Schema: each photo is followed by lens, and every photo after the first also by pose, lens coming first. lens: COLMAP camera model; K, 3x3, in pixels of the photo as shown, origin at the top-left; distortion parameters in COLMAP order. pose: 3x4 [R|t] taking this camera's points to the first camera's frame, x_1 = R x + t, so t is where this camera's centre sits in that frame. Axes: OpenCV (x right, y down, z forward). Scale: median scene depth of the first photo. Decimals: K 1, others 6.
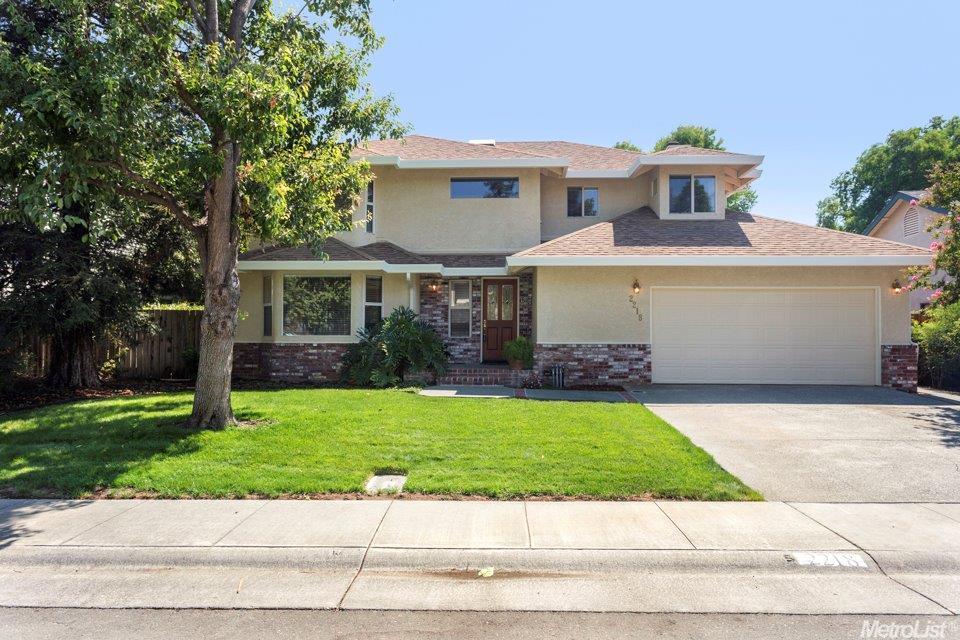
lens RADIAL K [[637.5, 0, 479.6], [0, 637.5, 321.1], [0, 0, 1]] dist [0.000069, 0.000001]
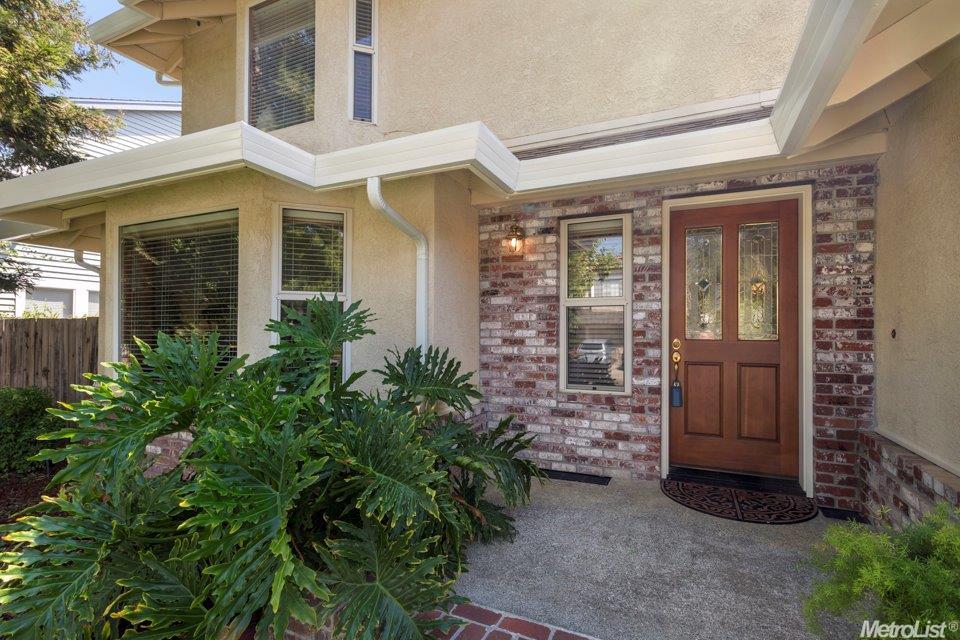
lens RADIAL K [[461.8, 0, 479.5], [0, 461.8, 320.8], [0, 0, 1]] dist [0.002719, 0.000661]
pose [[0.918006, -0.009451, -0.396455, 0.009397], [0.011219, 0.999935, 0.002140, -0.012498], [0.396409, -0.006413, 0.918052, 0.761582]]
